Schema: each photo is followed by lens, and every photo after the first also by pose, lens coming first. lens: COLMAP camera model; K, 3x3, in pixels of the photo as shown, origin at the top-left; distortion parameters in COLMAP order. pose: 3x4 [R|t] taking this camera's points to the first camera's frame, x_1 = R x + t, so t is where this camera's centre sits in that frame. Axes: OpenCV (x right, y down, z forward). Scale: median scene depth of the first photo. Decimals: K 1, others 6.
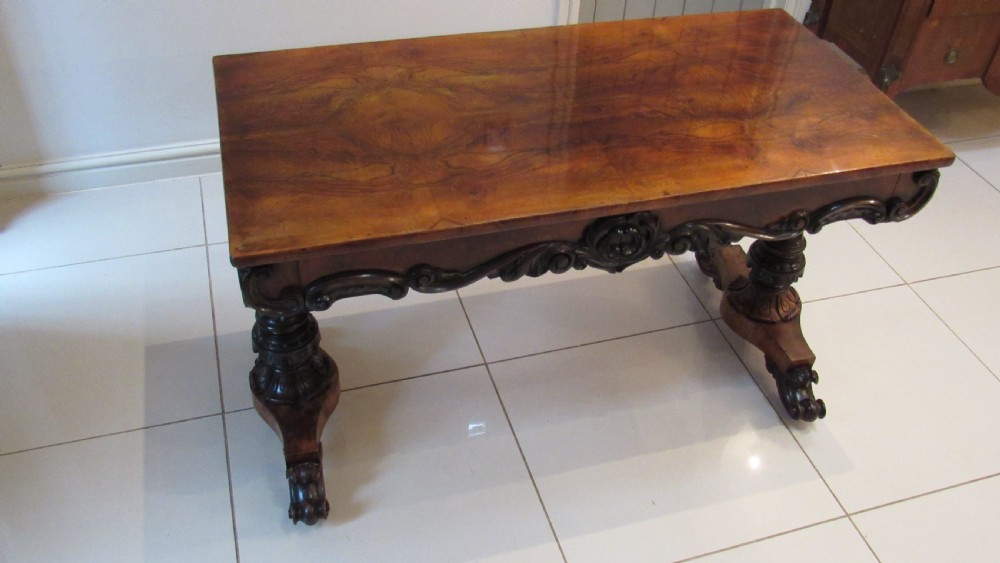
lens RADIAL K [[872.2, 0, 502.2], [0, 872.2, 283.9], [0, 0, 1]] dist [-0.020782, -0.009963]
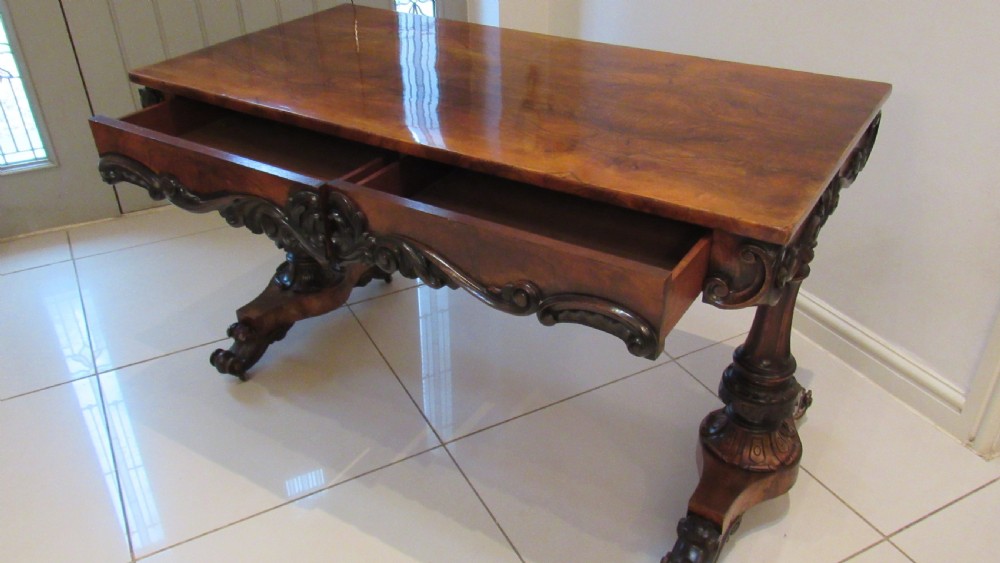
lens RADIAL K [[818.1, 0, 503.3], [0, 818.1, 285.3], [0, 0, 1]] dist [0.085572, -0.000069]
pose [[0.664080, 0.345237, -0.663181, 0.808485], [-0.460667, 0.887573, 0.000759, -0.005679], [0.588884, 0.305002, 0.748458, 0.381426]]
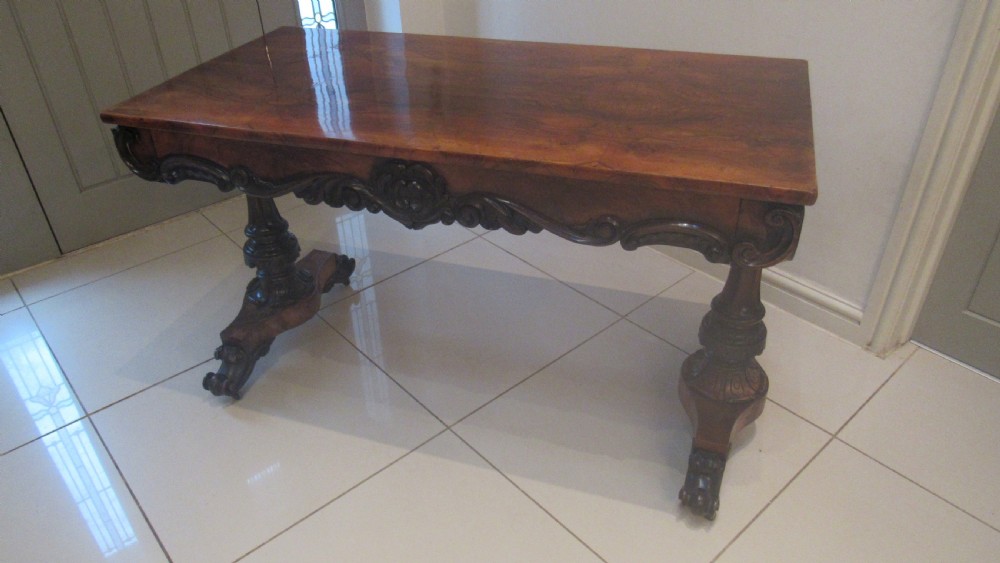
lens RADIAL K [[710.4, 0, 499.8], [0, 710.4, 285.0], [0, 0, 1]] dist [-0.014985, -0.006157]
pose [[0.817858, 0.262066, -0.512279, 0.625667], [-0.328879, 0.943418, -0.042435, 0.047877], [0.472172, 0.203184, 0.857770, 0.336360]]
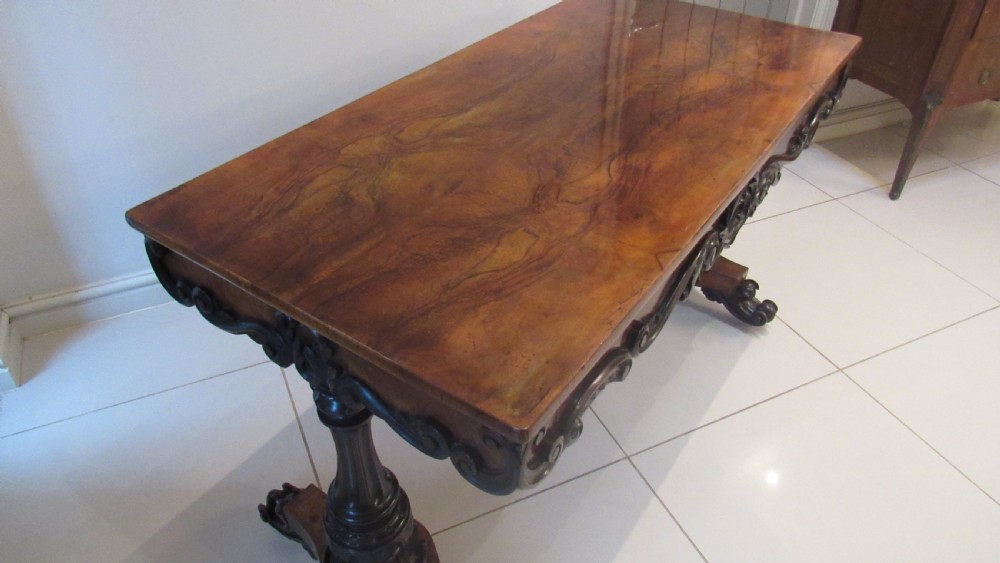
lens RADIAL K [[710.4, 0, 503.1], [0, 710.4, 287.2], [0, 0, 1]] dist [-0.014985, -0.006157]
pose [[0.778343, -0.425540, 0.461625, -0.405429], [0.442121, 0.893537, 0.078233, -0.133457], [-0.445770, 0.143202, 0.883619, 0.425648]]
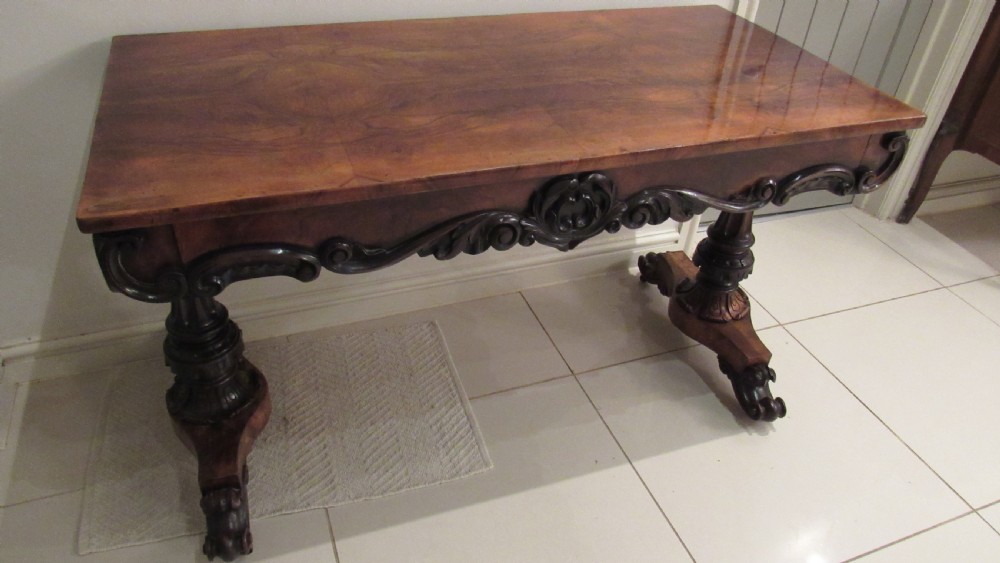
lens RADIAL K [[710.4, 0, 499.5], [0, 710.4, 283.2], [0, 0, 1]] dist [-0.014985, -0.006157]
pose [[0.997980, -0.031788, 0.055011, 0.021288], [0.035848, 0.996580, -0.074448, 0.067807], [-0.052456, 0.076270, 0.995706, 0.283697]]
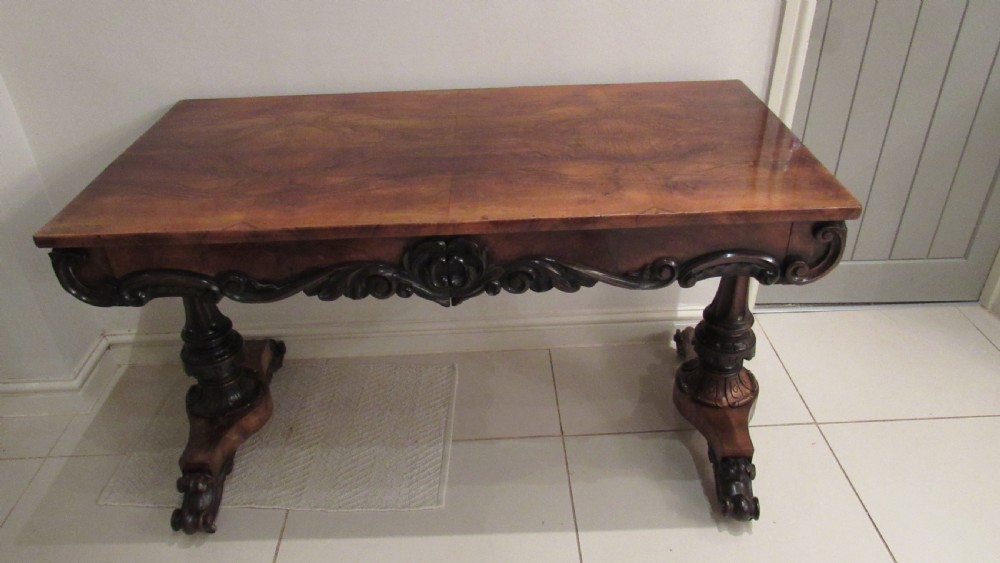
lens RADIAL K [[710.4, 0, 501.0], [0, 710.4, 284.5], [0, 0, 1]] dist [-0.014985, -0.006157]
pose [[0.961282, 0.078780, -0.264067, 0.367086], [-0.117221, 0.984144, -0.133116, 0.057580], [0.249394, 0.158916, 0.955274, 0.263639]]
